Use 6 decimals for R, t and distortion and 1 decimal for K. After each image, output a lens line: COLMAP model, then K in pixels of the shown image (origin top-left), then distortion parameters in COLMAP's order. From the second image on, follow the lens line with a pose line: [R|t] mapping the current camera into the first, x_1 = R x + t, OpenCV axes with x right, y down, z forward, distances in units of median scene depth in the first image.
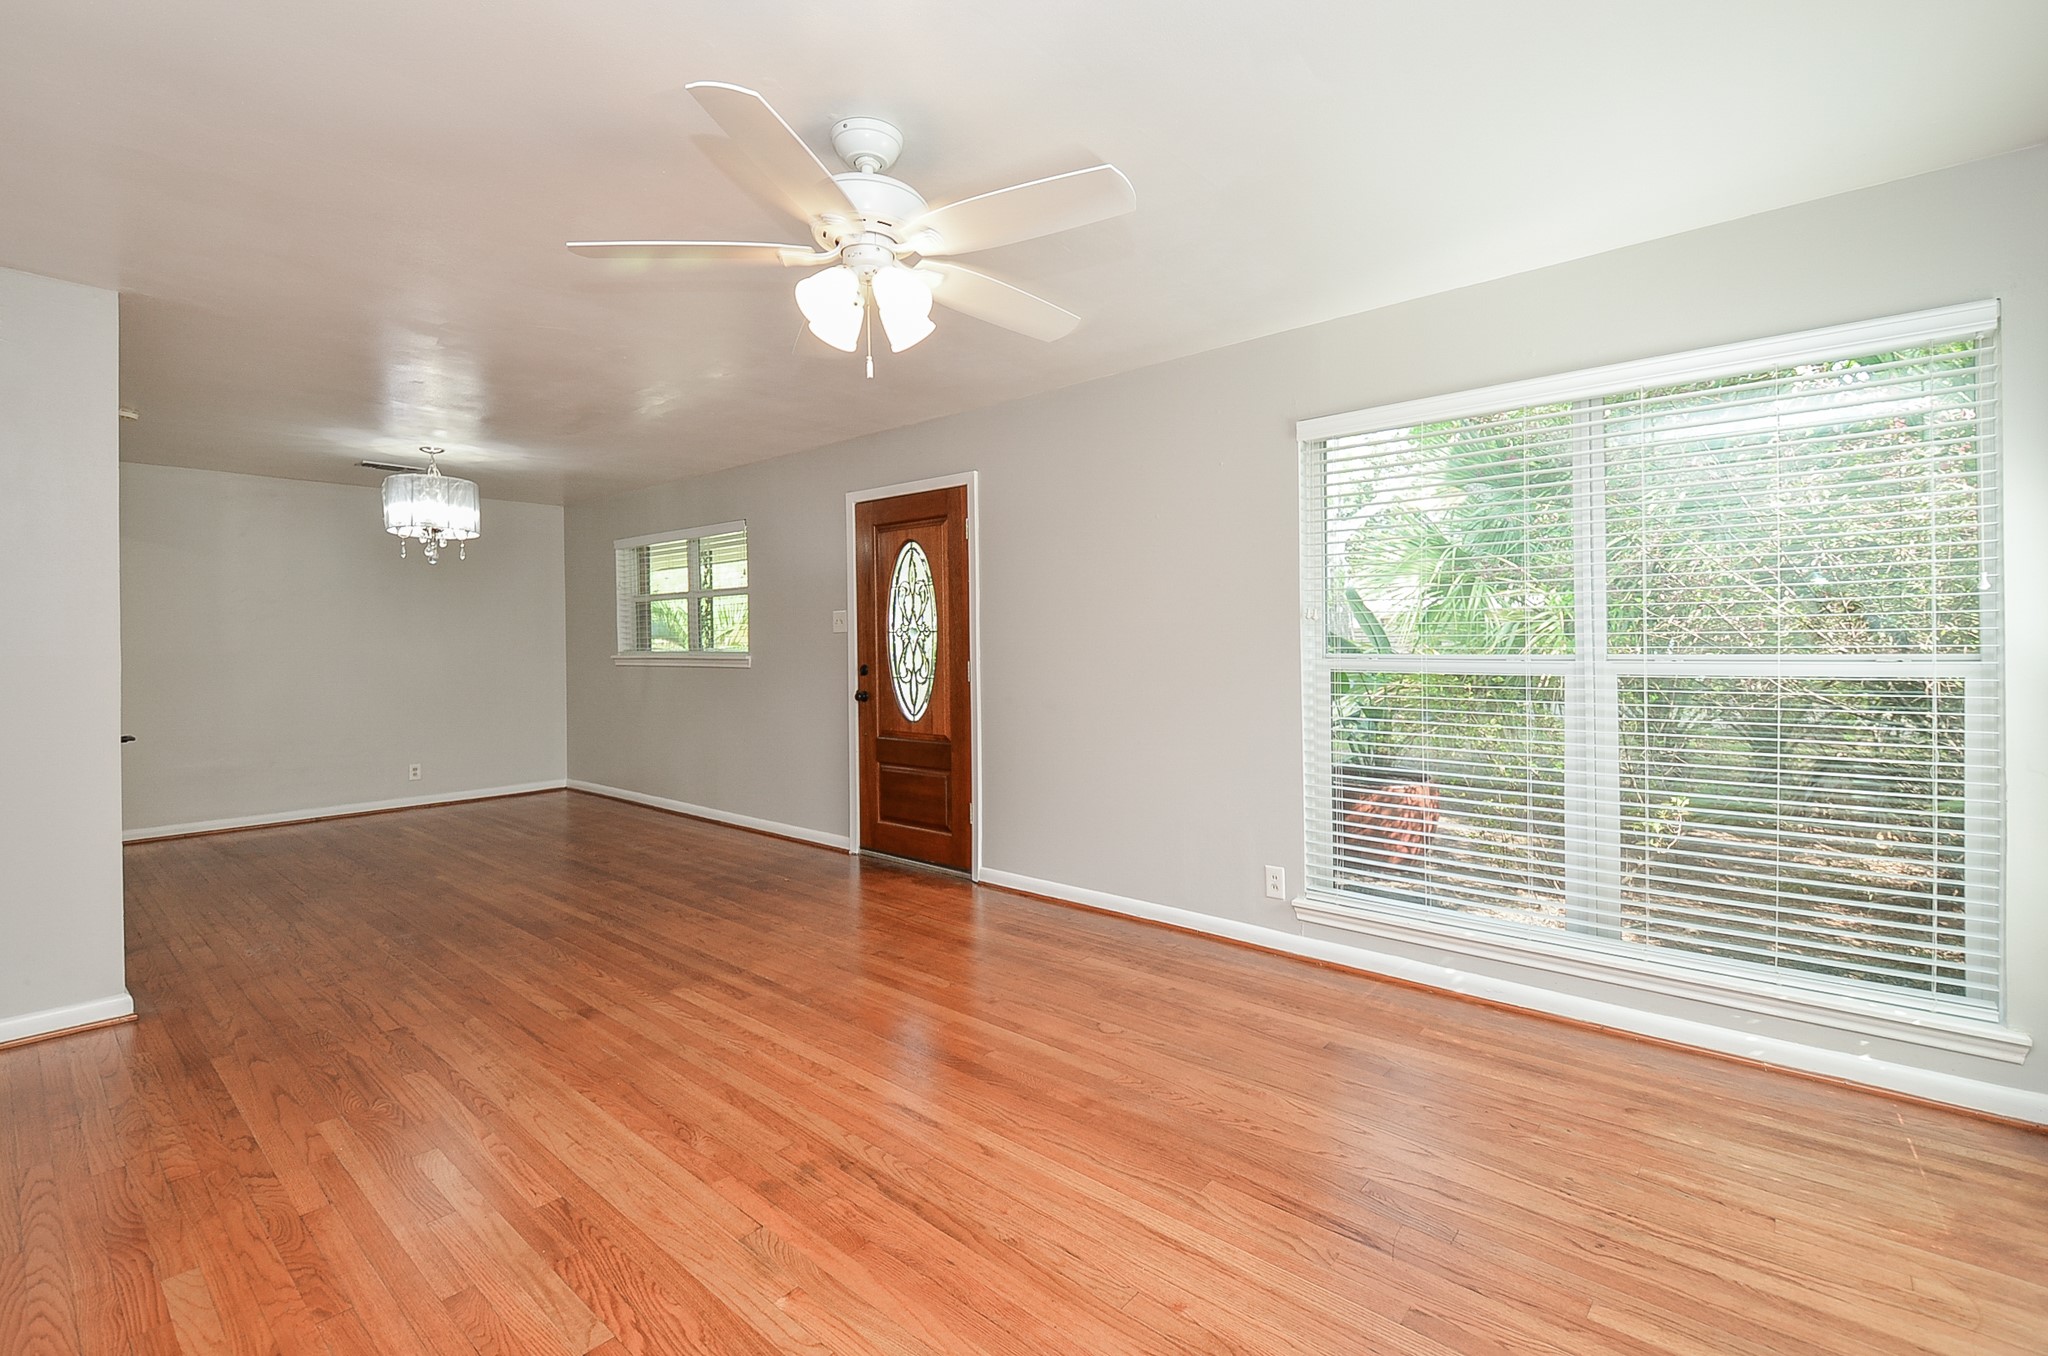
lens RADIAL K [[908.5, 0, 1013.8], [0, 908.5, 665.1], [0, 0, 1]] dist [0.021315, -0.011434]
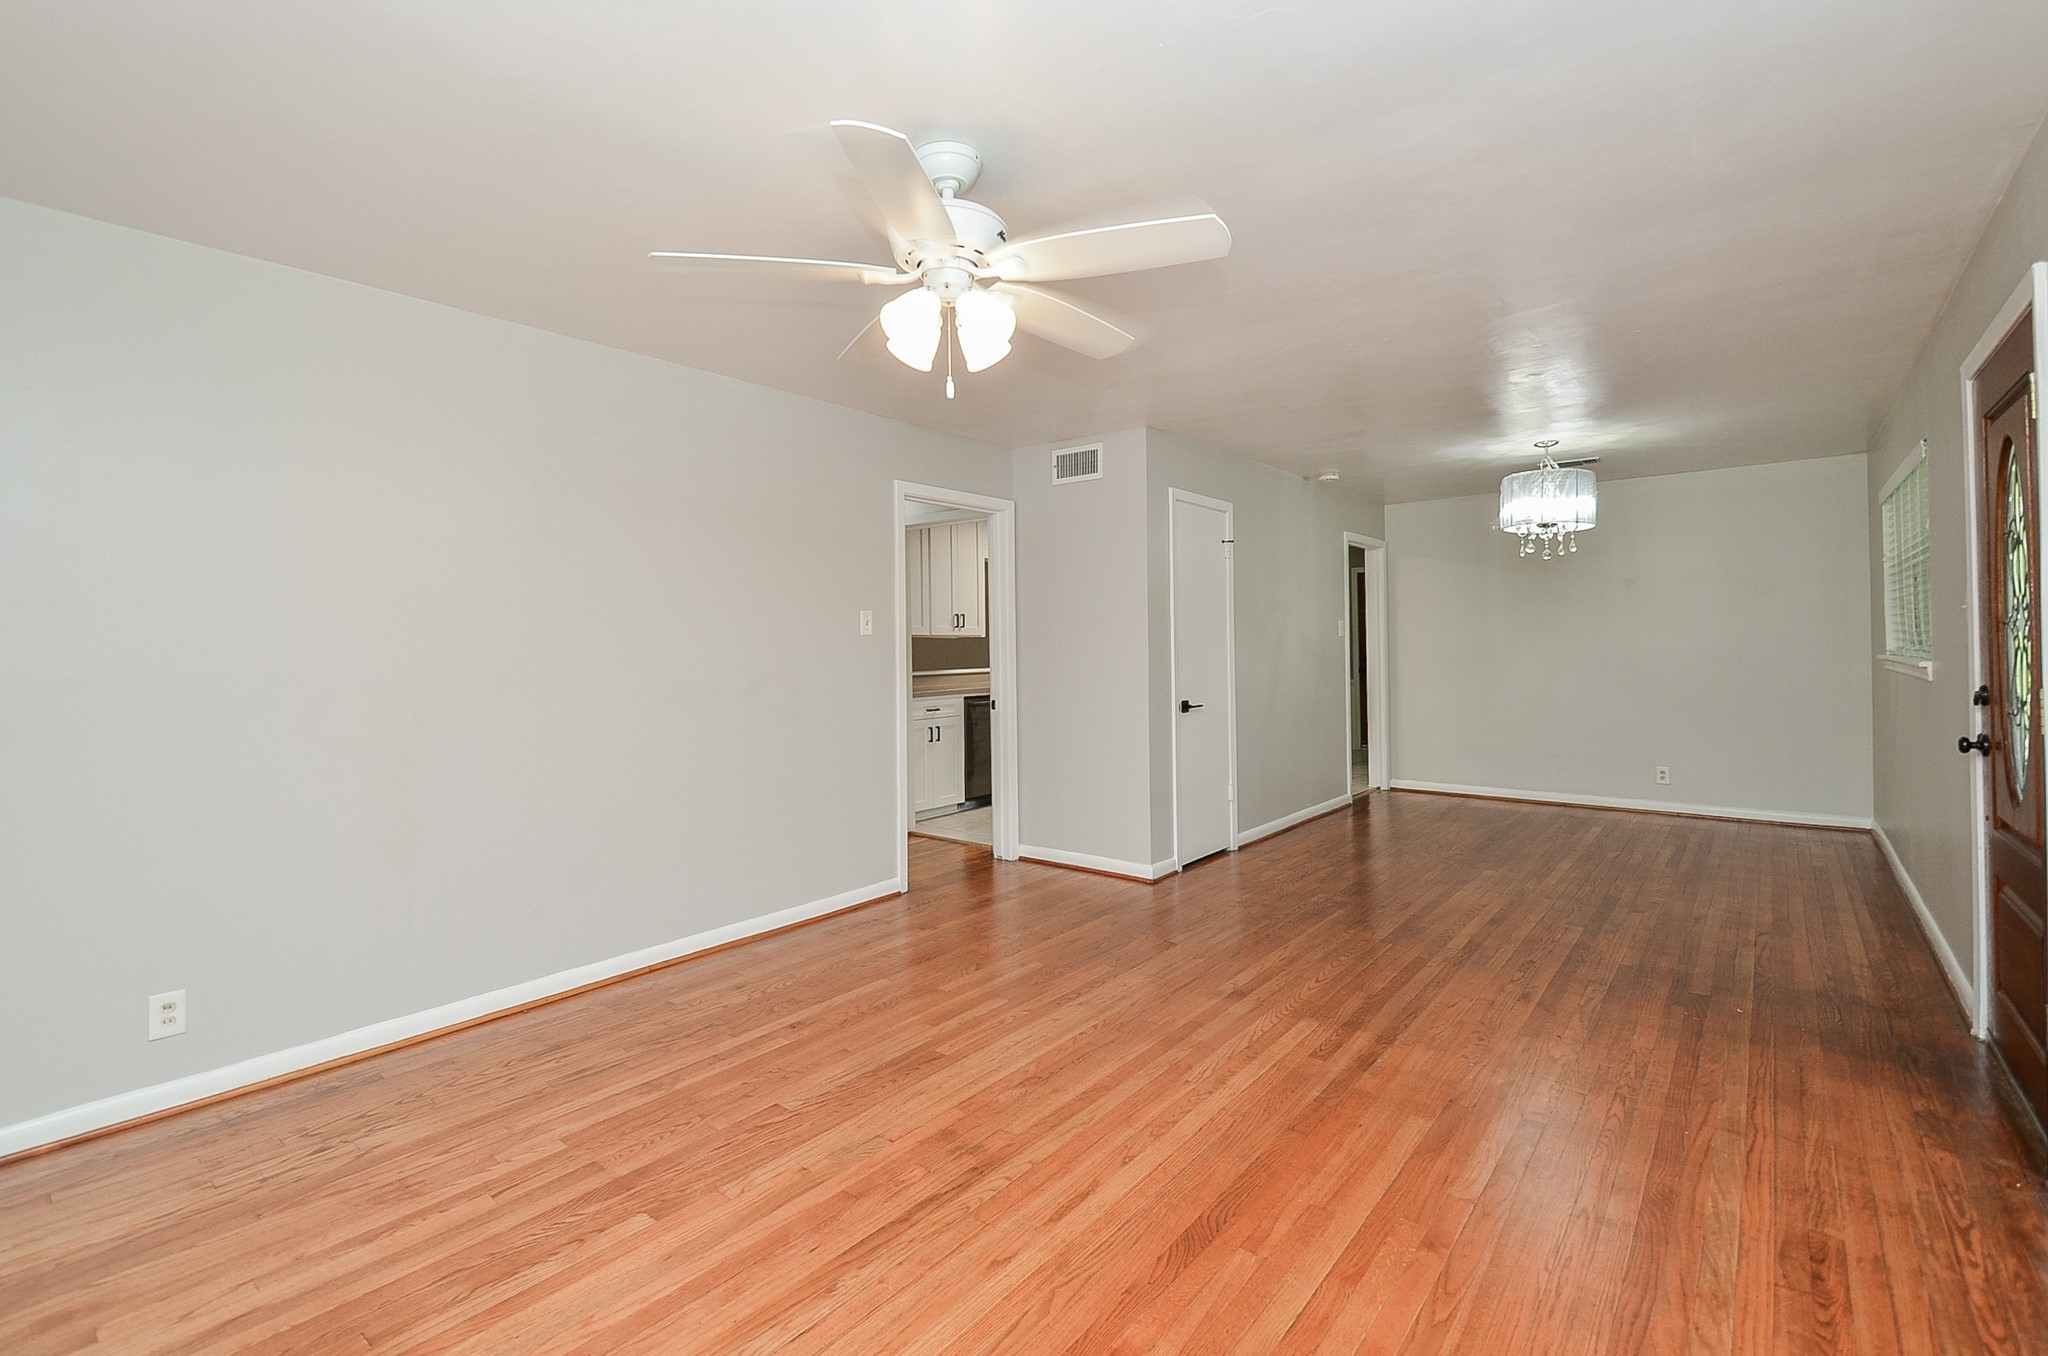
lens RADIAL K [[908.5, 0, 1020.5], [0, 908.5, 656.7], [0, 0, 1]] dist [0.021315, -0.011434]
pose [[0.030841, 0.023752, -0.999242, 0.568474], [-0.017705, 0.999574, 0.023213, -0.032935], [0.999367, 0.016976, 0.031249, 0.698579]]
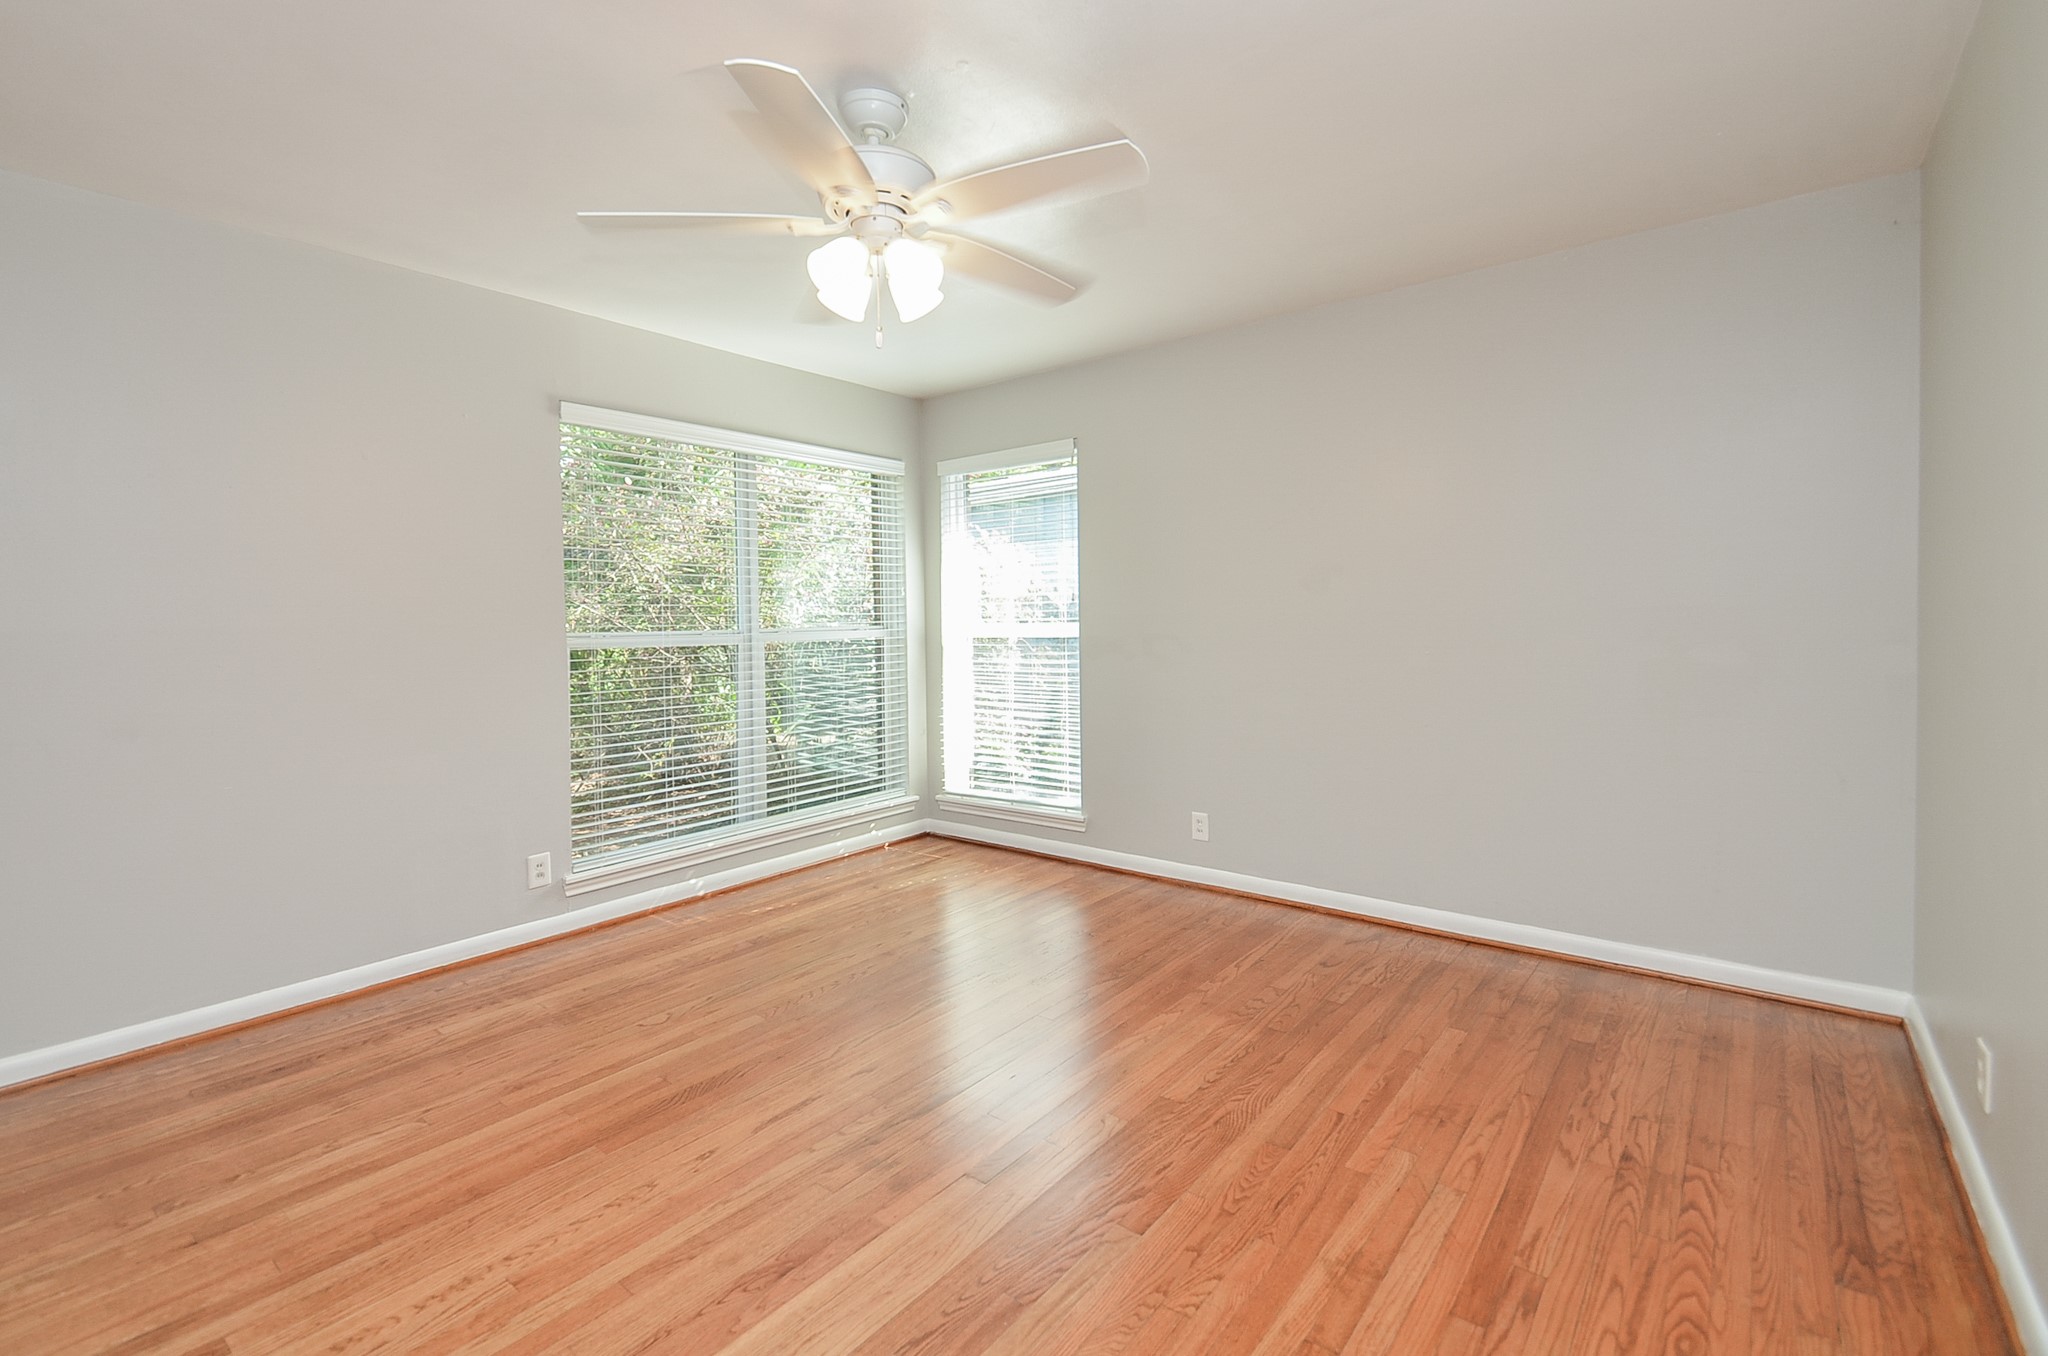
lens RADIAL K [[908.5, 0, 1020.7], [0, 908.5, 668.2], [0, 0, 1]] dist [0.021315, -0.011434]
pose [[-0.050176, -0.042925, 0.997818, -0.792747], [0.045382, 0.997946, 0.045213, 0.004395], [-0.997709, 0.047552, -0.048125, 0.599505]]
